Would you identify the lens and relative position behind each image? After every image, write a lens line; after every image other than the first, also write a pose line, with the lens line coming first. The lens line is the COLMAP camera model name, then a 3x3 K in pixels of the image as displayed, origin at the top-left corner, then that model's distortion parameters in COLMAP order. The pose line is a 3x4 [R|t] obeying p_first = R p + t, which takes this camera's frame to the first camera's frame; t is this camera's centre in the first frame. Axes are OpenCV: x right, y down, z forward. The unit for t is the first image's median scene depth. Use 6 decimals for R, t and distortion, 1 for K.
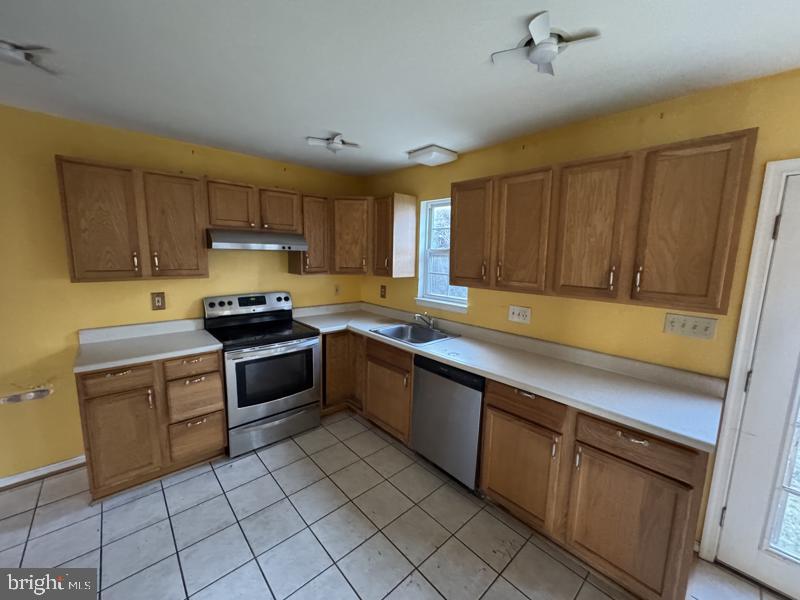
lens RADIAL K [[319.1, 0, 398.5], [0, 319.1, 298.4], [0, 0, 1]] dist [-0.001574, -0.000249]
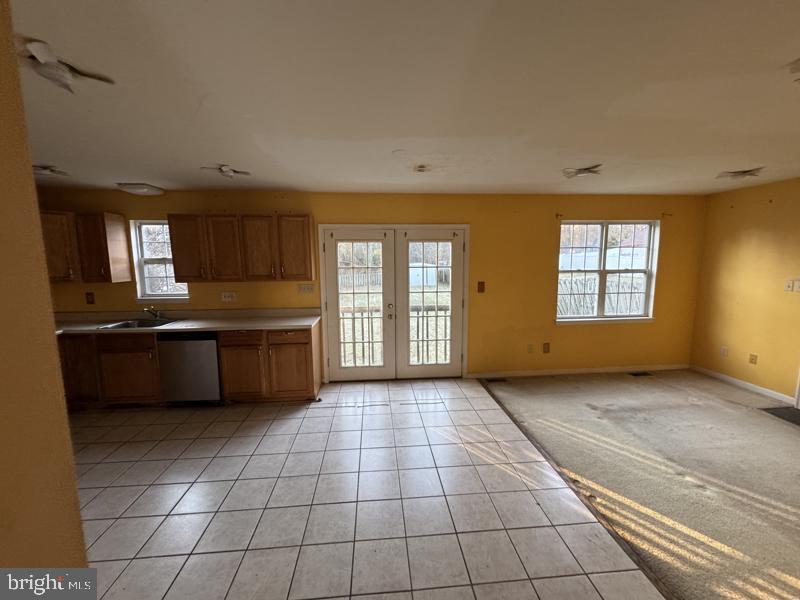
lens RADIAL K [[319.1, 0, 398.5], [0, 319.1, 298.4], [0, 0, 1]] dist [-0.001574, -0.000249]
pose [[0.606766, -0.123559, 0.785218, -0.349964], [0.131496, 0.989837, 0.054146, 0.077923], [-0.783928, 0.070399, 0.616847, -0.644054]]
